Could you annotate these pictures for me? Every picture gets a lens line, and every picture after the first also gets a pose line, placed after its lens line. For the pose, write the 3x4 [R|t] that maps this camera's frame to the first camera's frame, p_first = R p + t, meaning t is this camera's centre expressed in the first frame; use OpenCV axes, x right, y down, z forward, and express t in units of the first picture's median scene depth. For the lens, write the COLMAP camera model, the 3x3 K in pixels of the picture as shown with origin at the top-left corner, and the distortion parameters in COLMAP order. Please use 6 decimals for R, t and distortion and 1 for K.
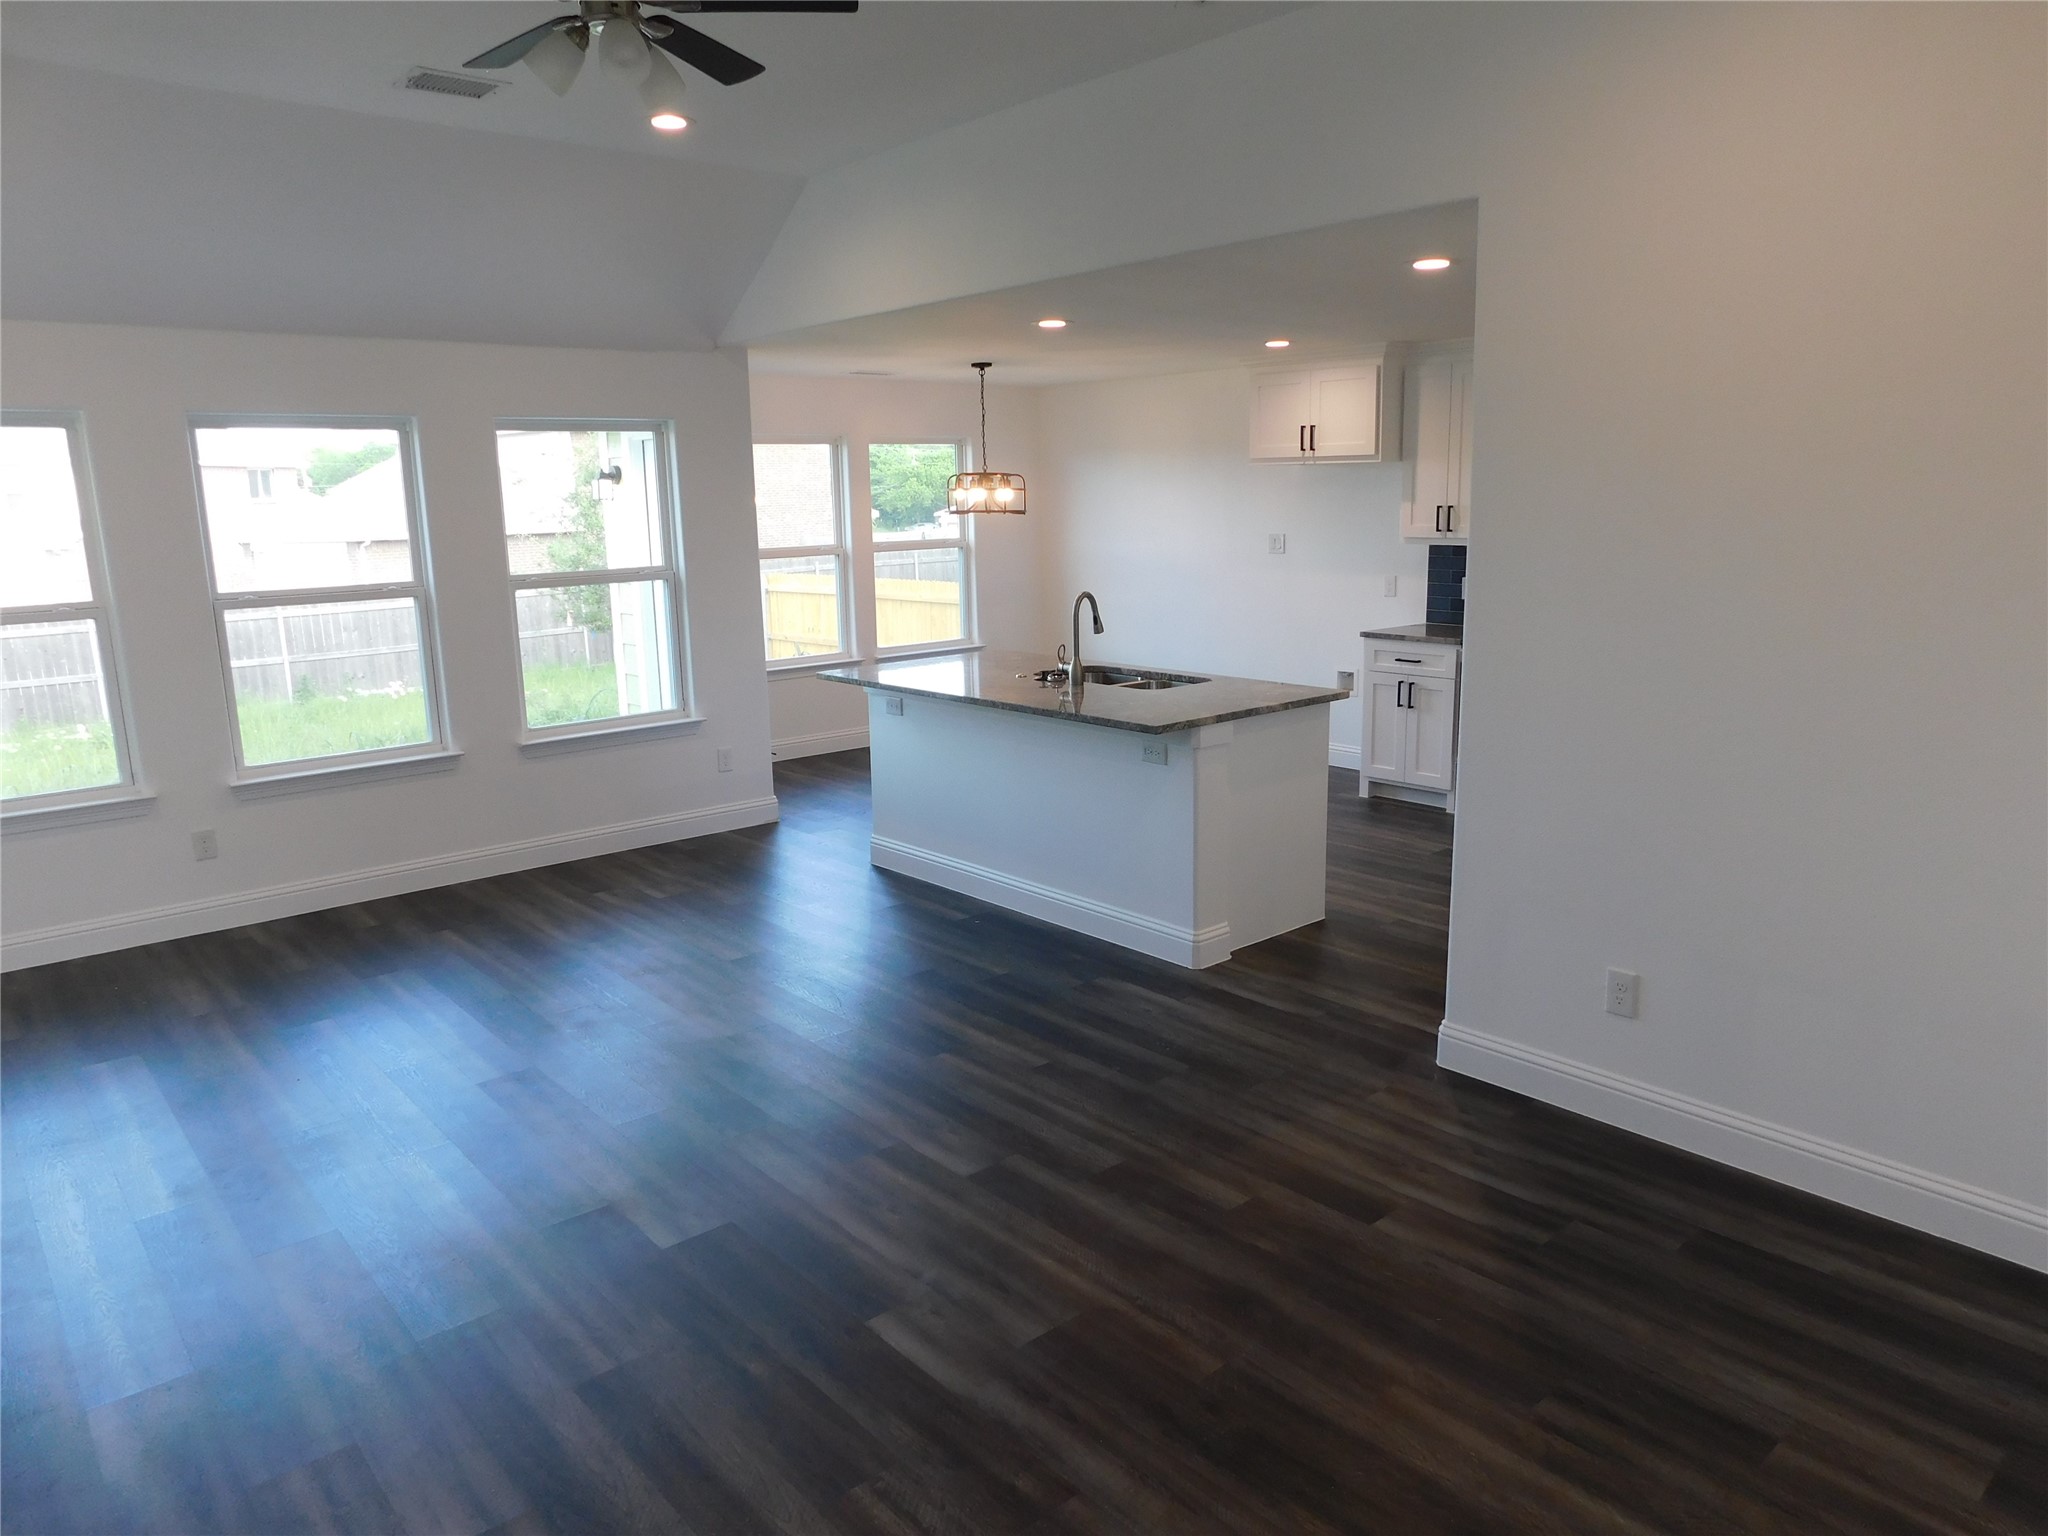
lens RADIAL K [[1353.5, 0, 1031.5], [0, 1353.5, 767.5], [0, 0, 1]] dist [-0.072786, 0.057282]
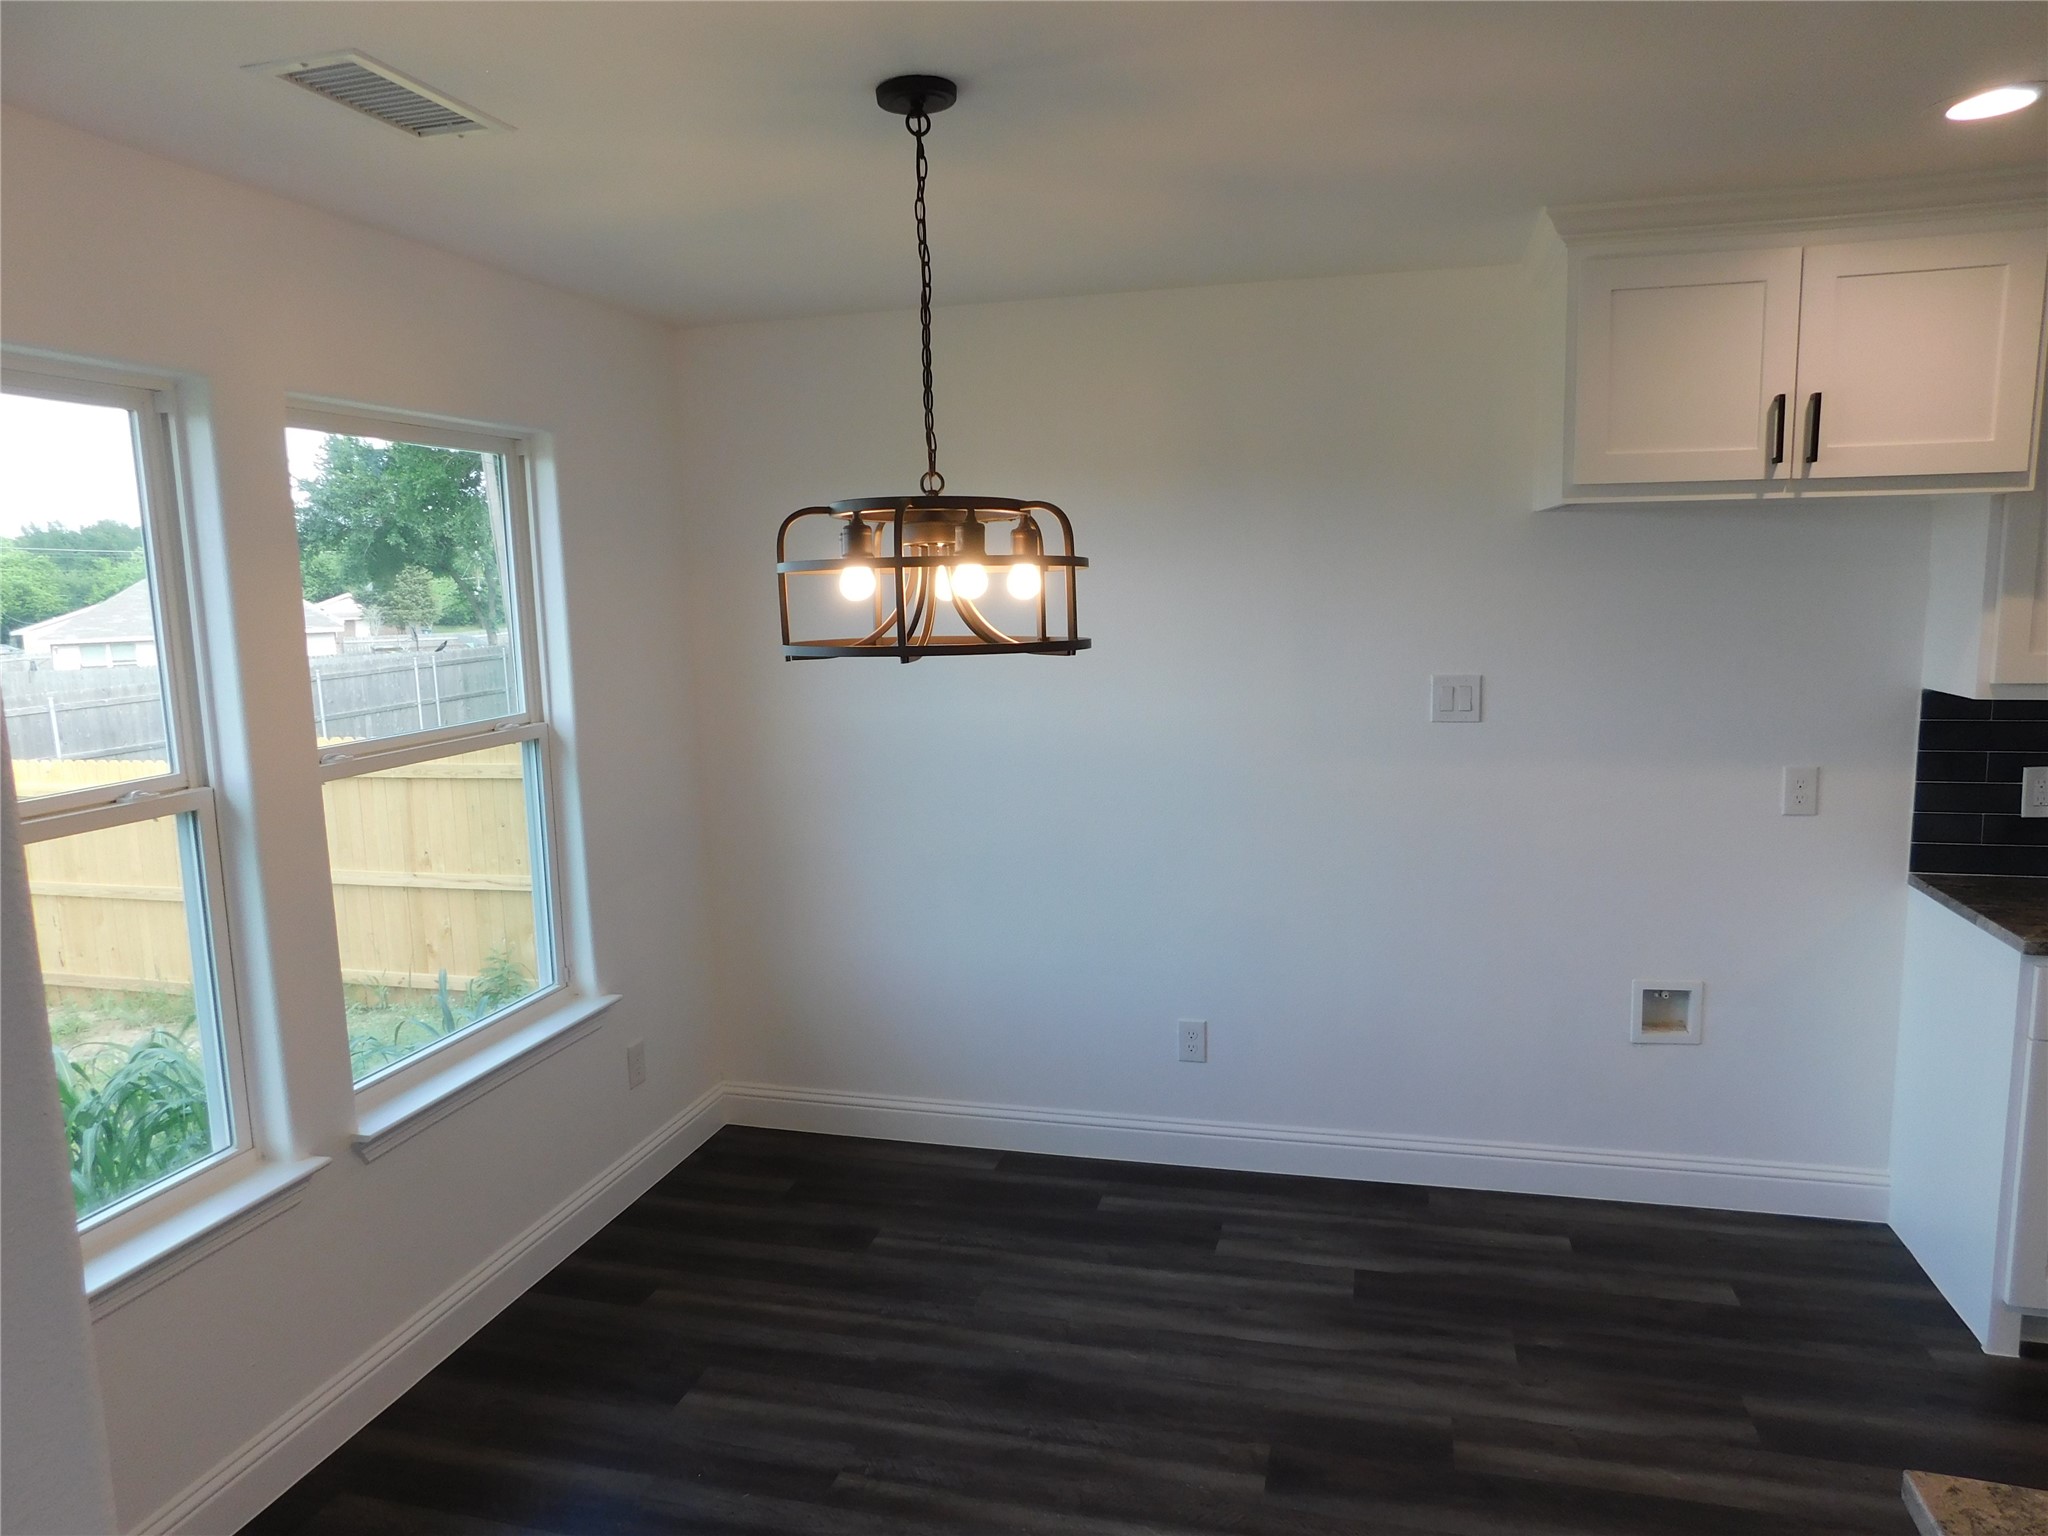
lens RADIAL K [[1353.5, 0, 1031.5], [0, 1353.5, 767.5], [0, 0, 1]] dist [-0.072786, 0.057282]
pose [[0.831210, -0.079034, 0.550312, -0.238318], [0.119773, 0.992057, -0.038433, -0.217643], [-0.542904, 0.097858, 0.834074, 1.090660]]
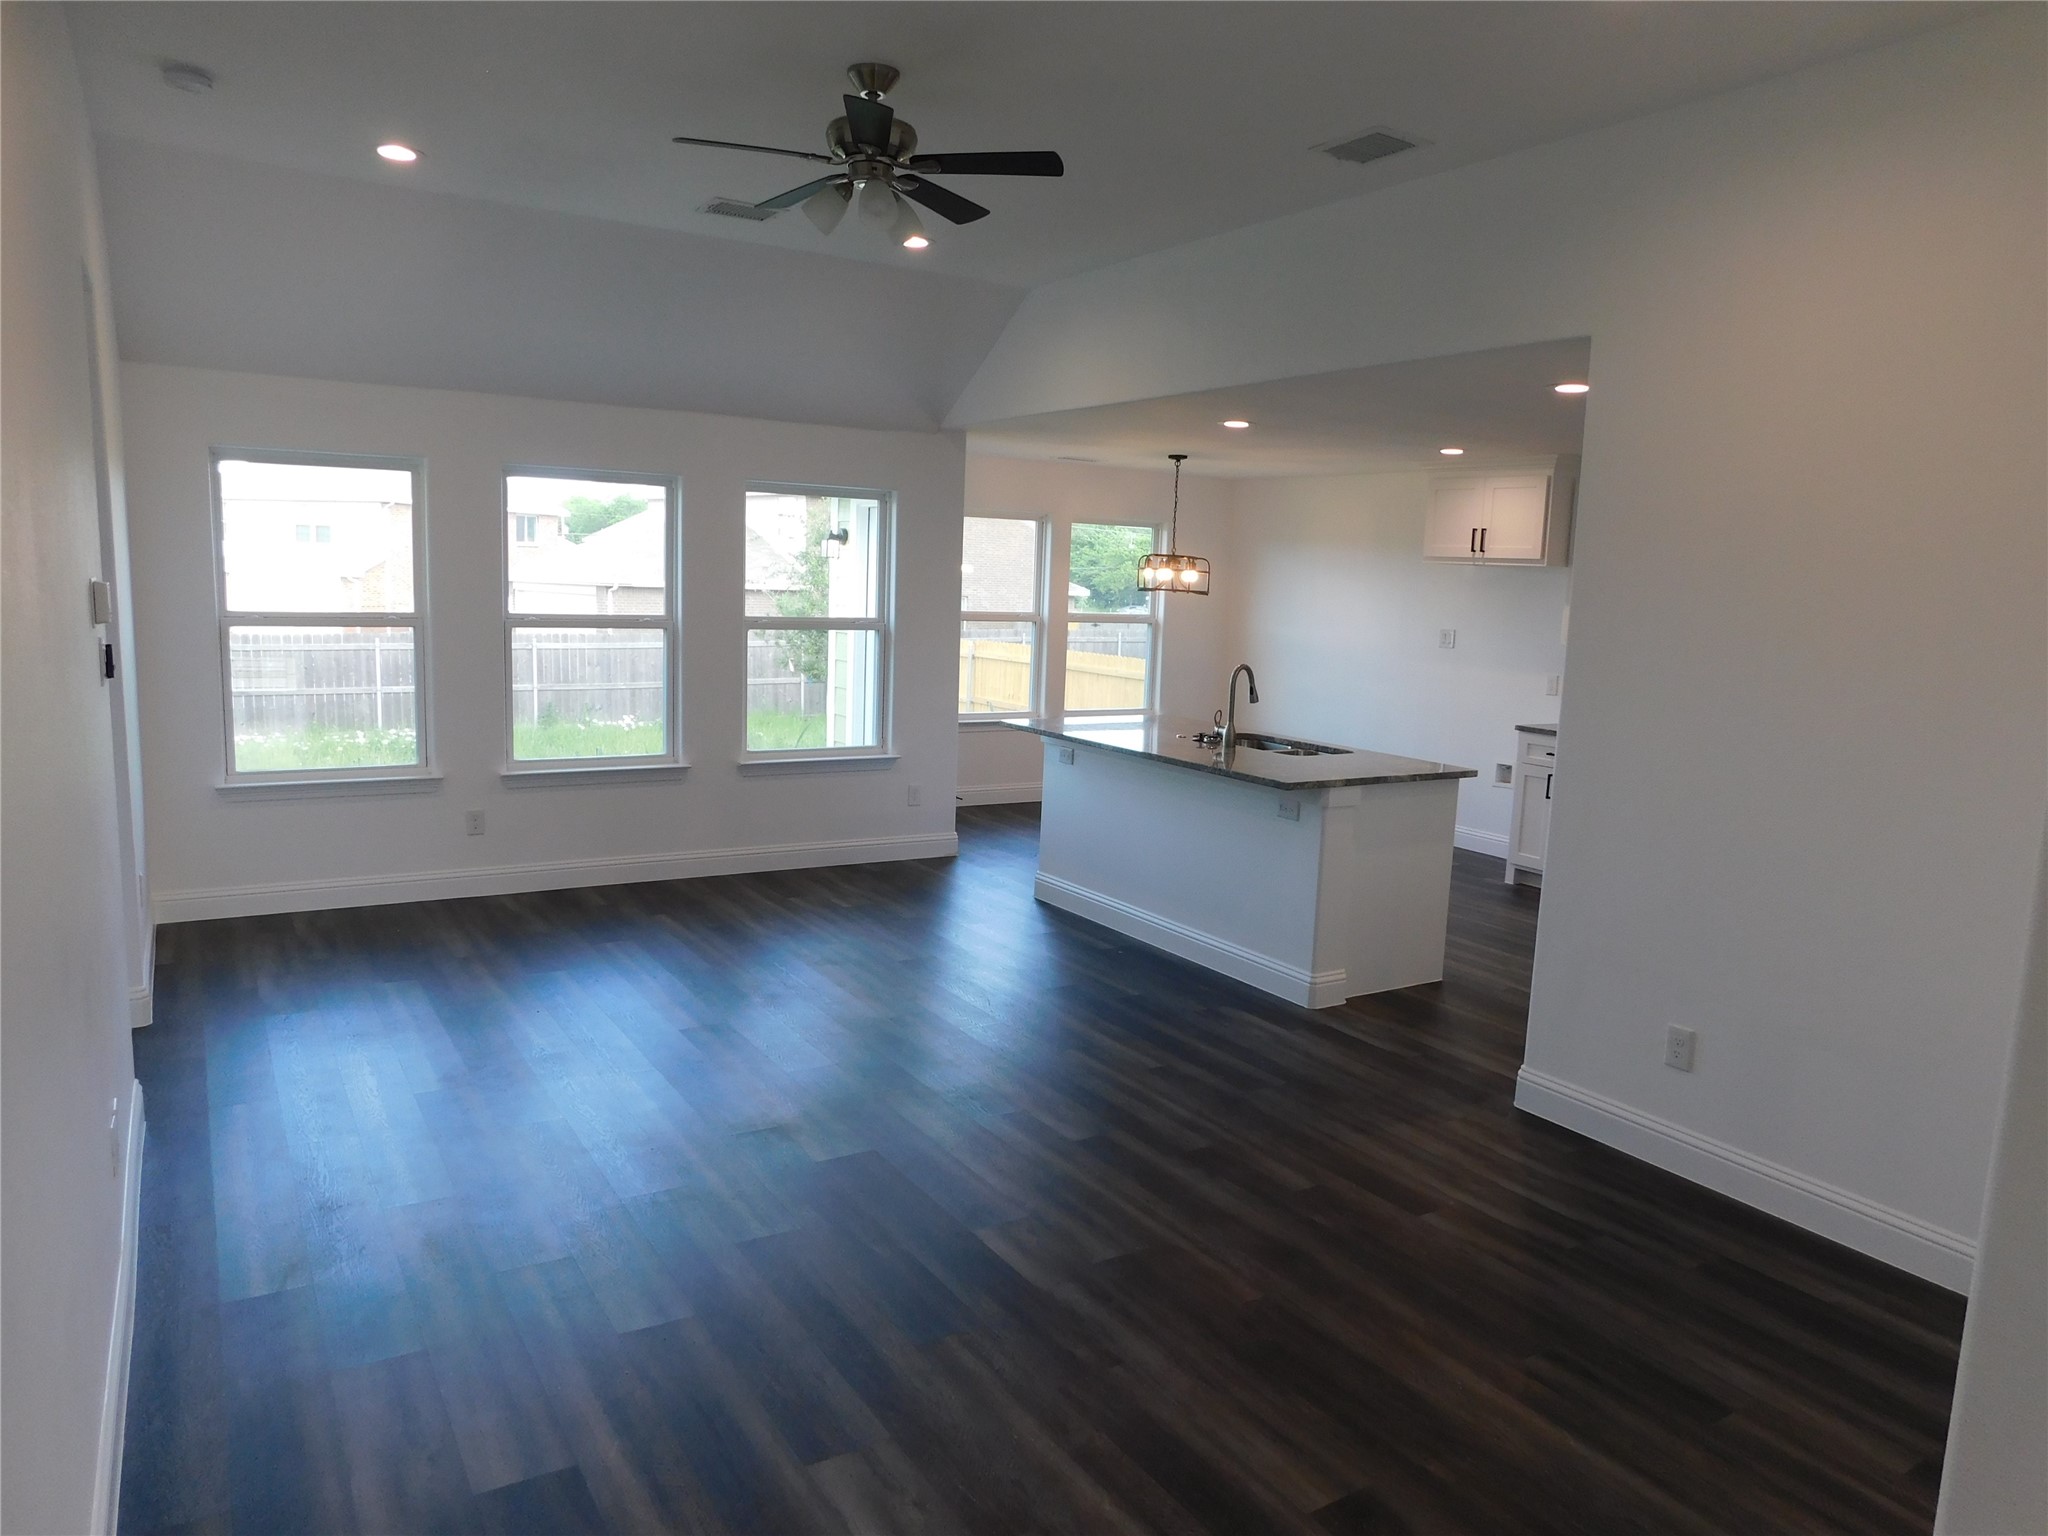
lens RADIAL K [[1353.5, 0, 1031.5], [0, 1353.5, 767.5], [0, 0, 1]] dist [-0.072786, 0.057282]
pose [[0.985969, 0.080183, -0.146410, 0.036238], [-0.088927, 0.994564, -0.054177, 0.029117], [0.141270, 0.066436, 0.987739, -0.110394]]
